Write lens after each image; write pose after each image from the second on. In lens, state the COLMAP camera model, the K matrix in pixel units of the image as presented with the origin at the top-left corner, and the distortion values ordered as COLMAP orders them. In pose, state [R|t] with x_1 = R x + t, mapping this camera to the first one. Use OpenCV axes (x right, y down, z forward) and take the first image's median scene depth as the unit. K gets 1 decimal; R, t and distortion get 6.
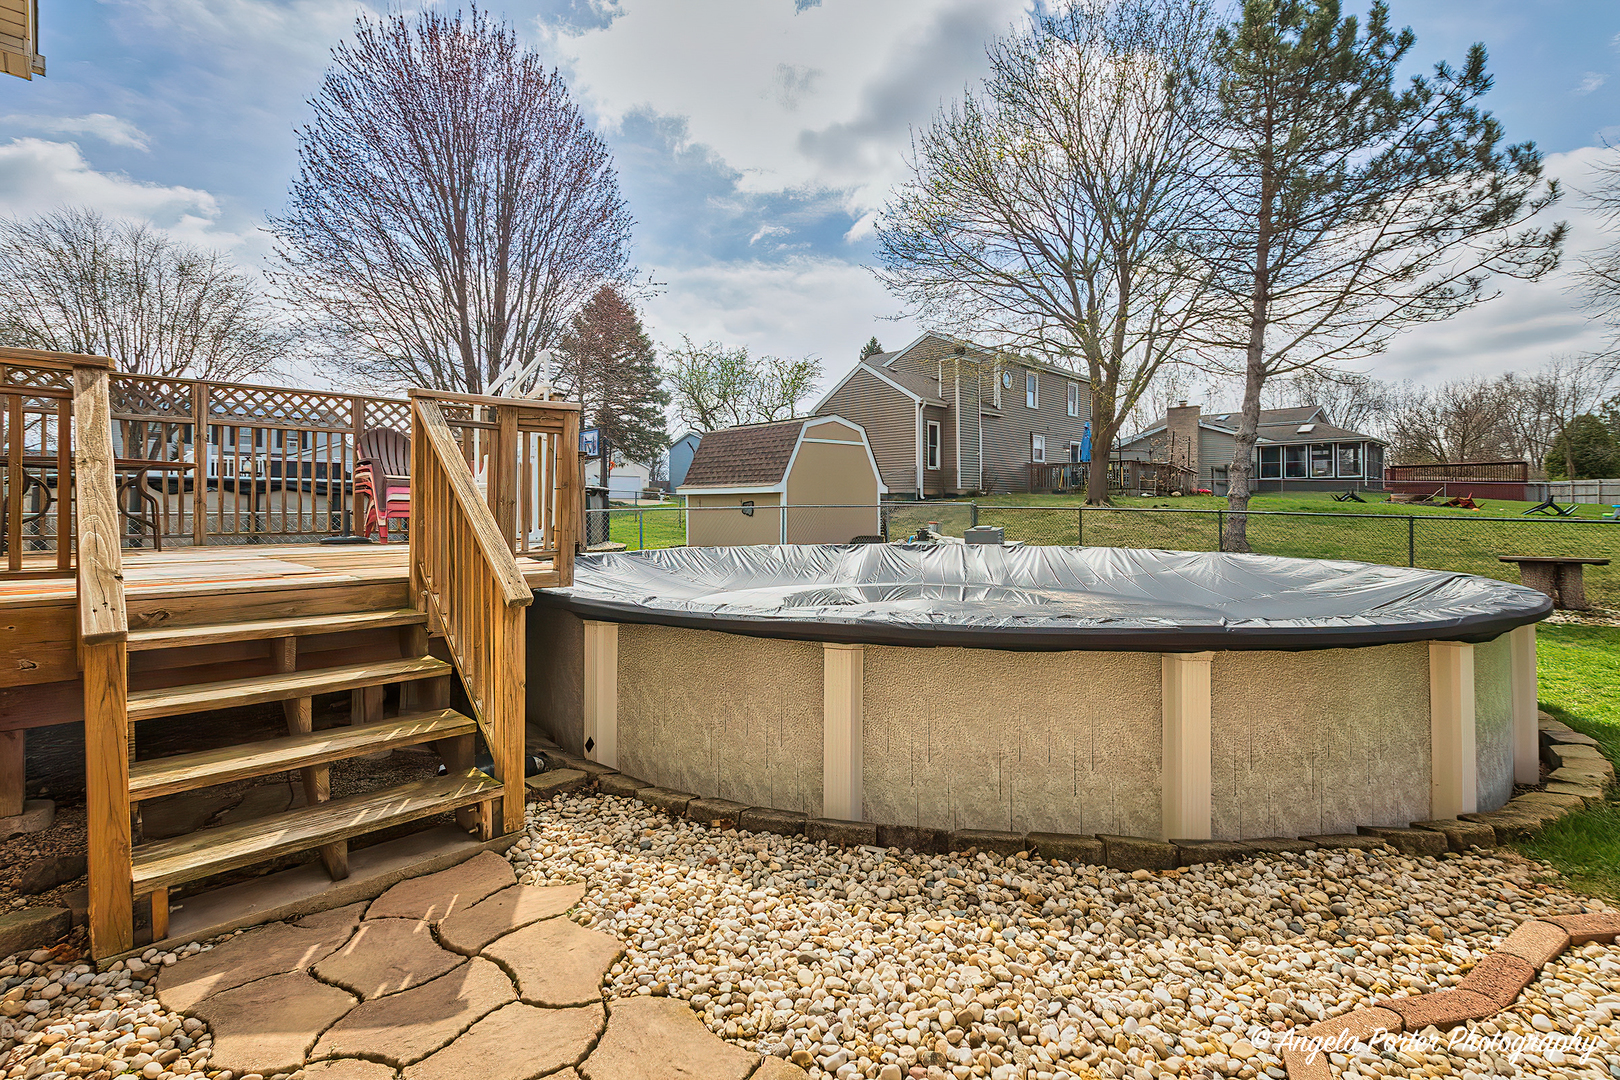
lens RADIAL K [[716.4, 0, 851.0], [0, 716.4, 512.5], [0, 0, 1]] dist [0.000360, 0.000298]
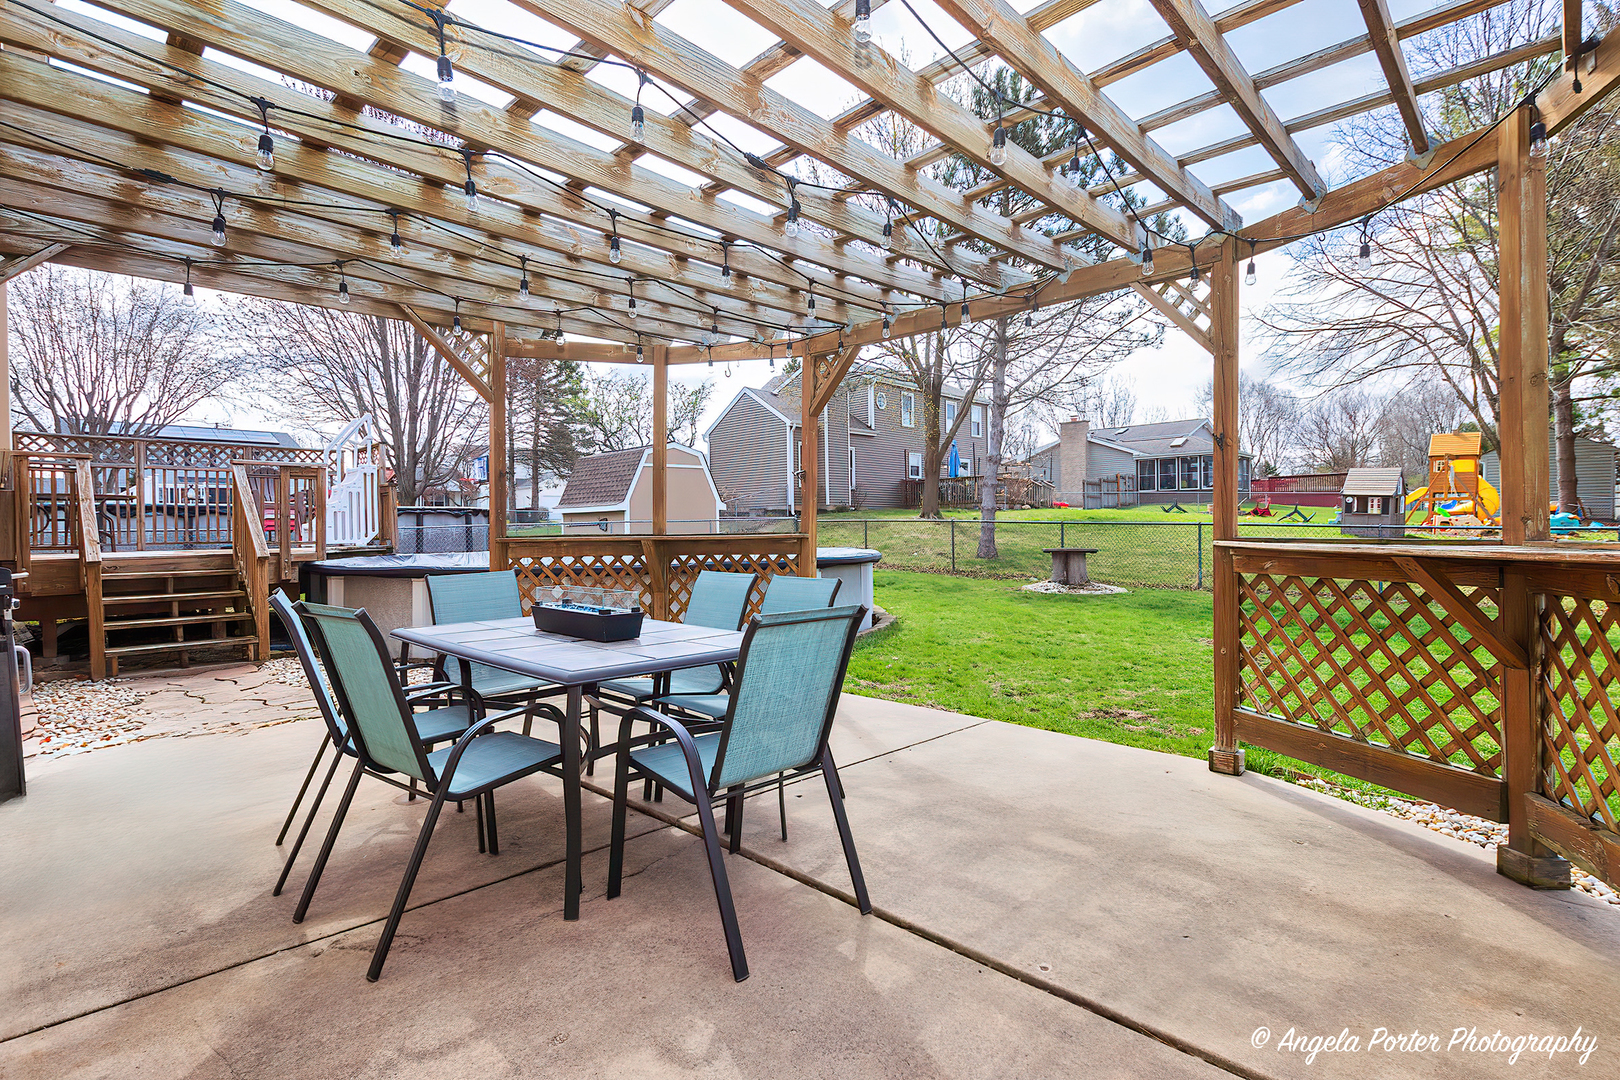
lens RADIAL K [[781.5, 0, 810.0], [0, 781.5, 540.0], [0, 0, 1]] dist [-0.004712, -0.001121]
pose [[0.999107, -0.012235, -0.040430, 0.169533], [0.012634, 0.999874, 0.009630, 0.007917], [0.040307, -0.010132, 0.999136, -0.173632]]
